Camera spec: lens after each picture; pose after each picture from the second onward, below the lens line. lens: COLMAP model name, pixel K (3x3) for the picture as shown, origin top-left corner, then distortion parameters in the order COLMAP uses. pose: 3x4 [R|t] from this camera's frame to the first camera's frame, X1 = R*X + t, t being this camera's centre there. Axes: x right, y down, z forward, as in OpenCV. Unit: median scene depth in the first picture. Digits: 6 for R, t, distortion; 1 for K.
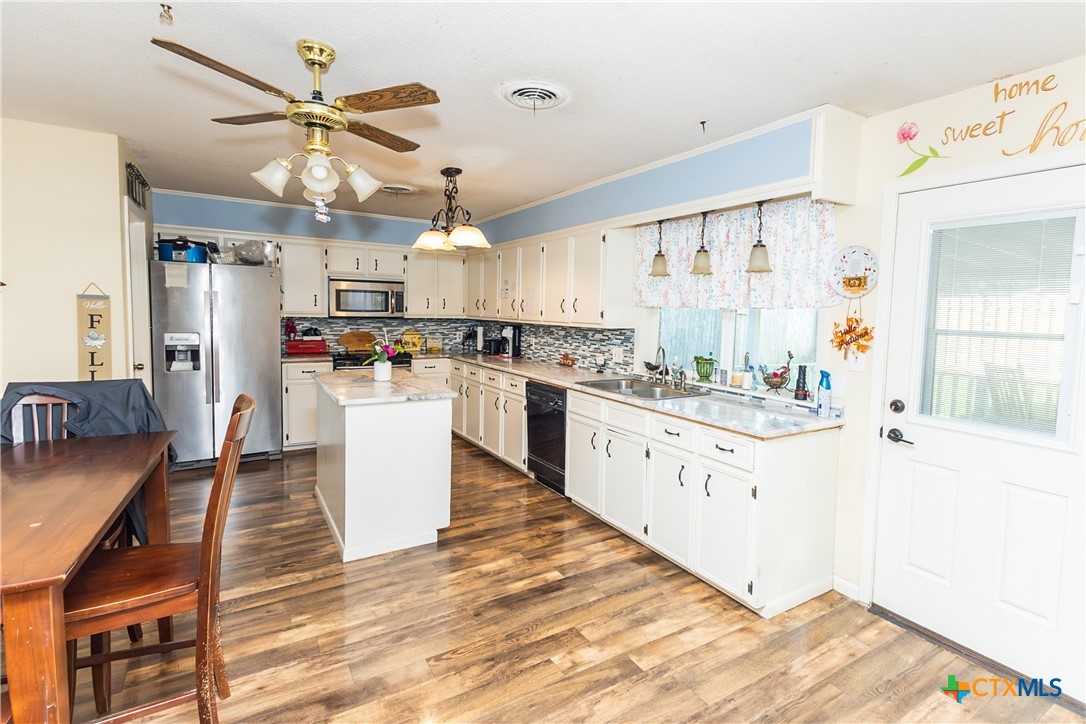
lens RADIAL K [[515.7, 0, 592.6], [0, 515.7, 344.7], [0, 0, 1]] dist [0.016334, -0.001328]
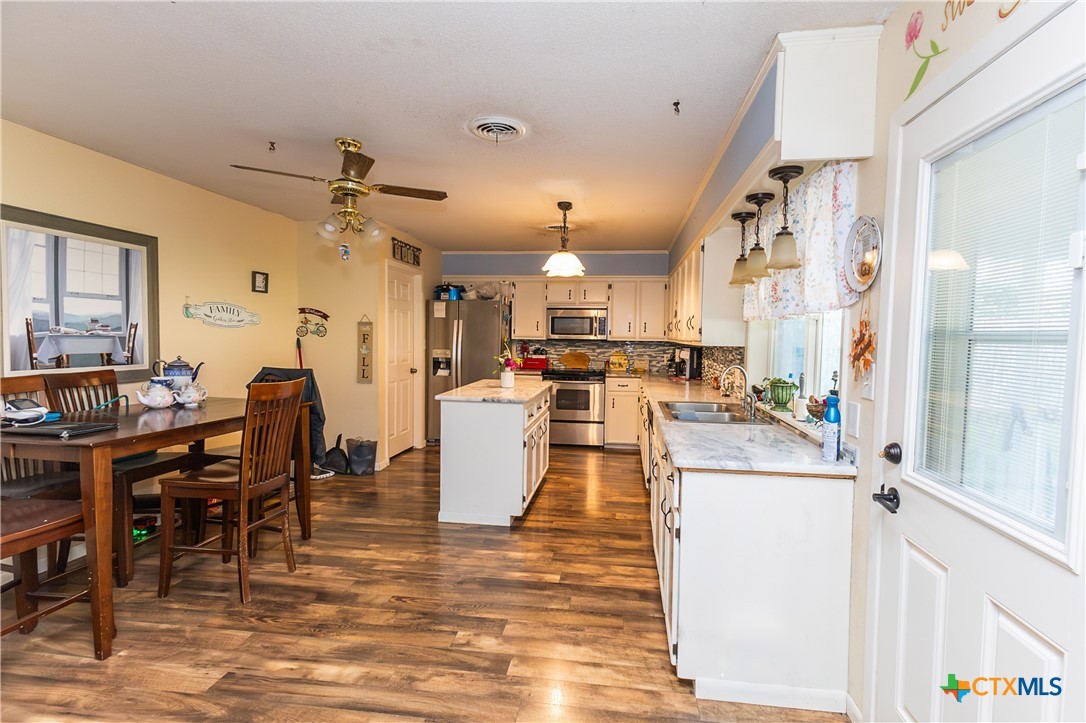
lens RADIAL K [[515.7, 0, 582.2], [0, 515.7, 361.5], [0, 0, 1]] dist [0.016334, -0.001328]
pose [[0.769425, 0.020350, -0.638413, 0.572053], [-0.038904, 0.999130, -0.015040, 0.023632], [0.637551, 0.036408, 0.769547, 0.205492]]
